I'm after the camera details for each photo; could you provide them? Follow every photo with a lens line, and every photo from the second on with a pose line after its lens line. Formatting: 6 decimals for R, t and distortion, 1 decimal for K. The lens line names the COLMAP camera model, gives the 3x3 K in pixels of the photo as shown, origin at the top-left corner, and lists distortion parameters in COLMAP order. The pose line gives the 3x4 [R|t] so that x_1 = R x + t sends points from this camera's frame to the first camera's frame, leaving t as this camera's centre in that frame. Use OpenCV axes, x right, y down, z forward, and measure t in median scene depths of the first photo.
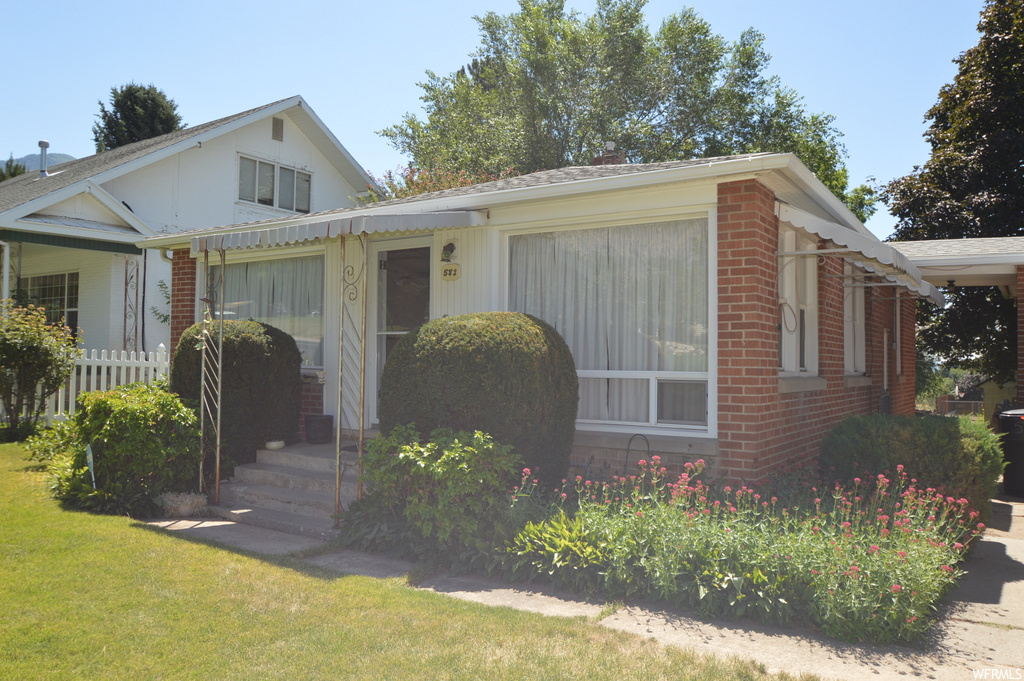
lens RADIAL K [[798.8, 0, 515.9], [0, 798.8, 346.2], [0, 0, 1]] dist [-0.042460, -0.004848]
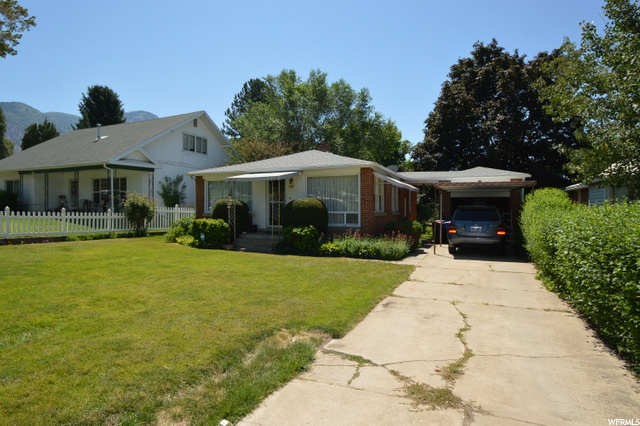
lens RADIAL K [[349.4, 0, 317.6], [0, 349.4, 210.4], [0, 0, 1]] dist [0.003077, 0.000770]
pose [[0.987930, -0.013491, 0.154310, -0.101263], [0.008848, 0.999488, 0.030740, -0.012777], [-0.154646, -0.029003, 0.987544, -0.314974]]
